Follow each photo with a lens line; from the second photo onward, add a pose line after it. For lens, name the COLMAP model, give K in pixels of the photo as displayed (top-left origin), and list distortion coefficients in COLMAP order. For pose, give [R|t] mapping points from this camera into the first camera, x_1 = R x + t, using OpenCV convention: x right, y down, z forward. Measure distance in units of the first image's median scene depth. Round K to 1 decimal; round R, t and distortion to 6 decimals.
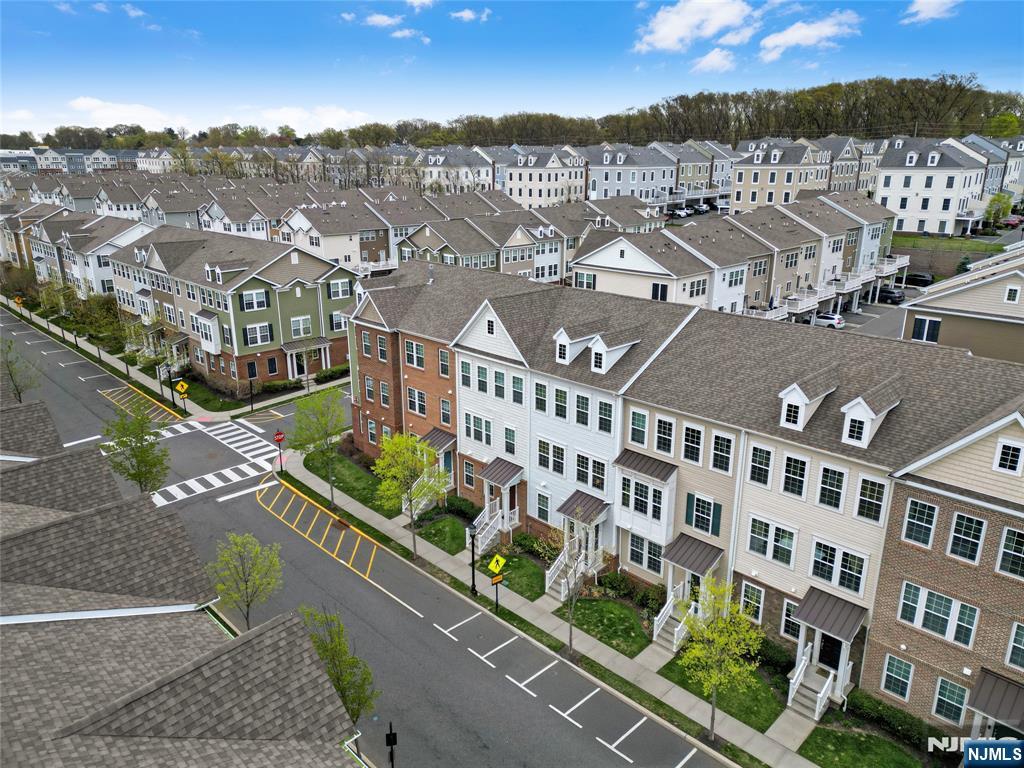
lens RADIAL K [[713.9, 0, 516.3], [0, 713.9, 385.3], [0, 0, 1]] dist [0.057055, -0.003516]
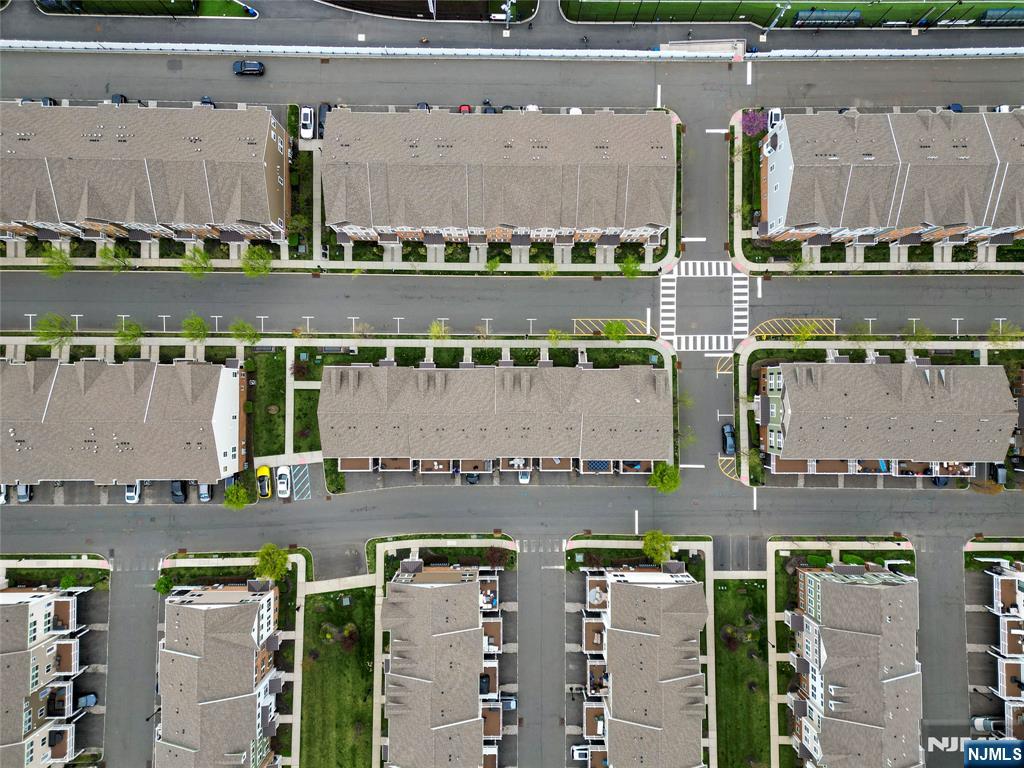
lens RADIAL K [[713.9, 0, 506.5], [0, 713.9, 379.0], [0, 0, 1]] dist [0.057055, -0.003516]
pose [[-0.708450, 0.705620, -0.014098, 0.143096], [-0.218151, -0.199941, 0.955214, -2.301686], [0.671199, 0.679797, 0.295580, 0.135250]]
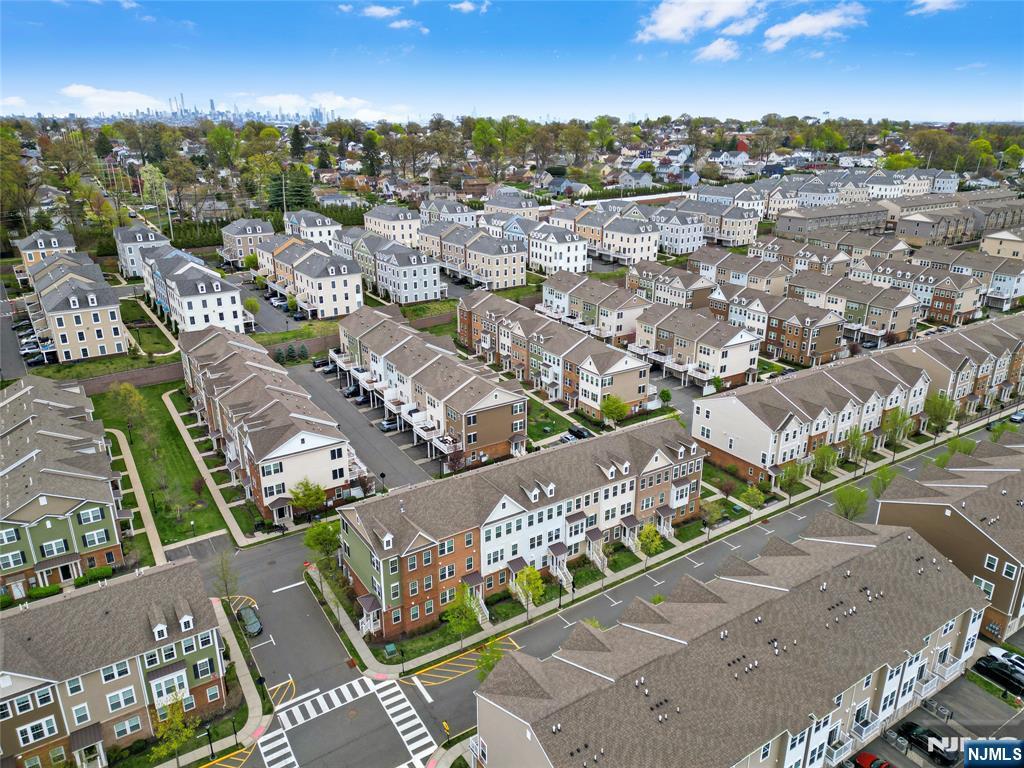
lens RADIAL K [[713.9, 0, 512.9], [0, 713.9, 382.0], [0, 0, 1]] dist [0.057055, -0.003516]
pose [[0.203851, -0.333062, 0.920605, -1.714633], [0.292418, 0.918139, 0.267419, -0.902440], [-0.934311, 0.214688, 0.284557, 0.281061]]
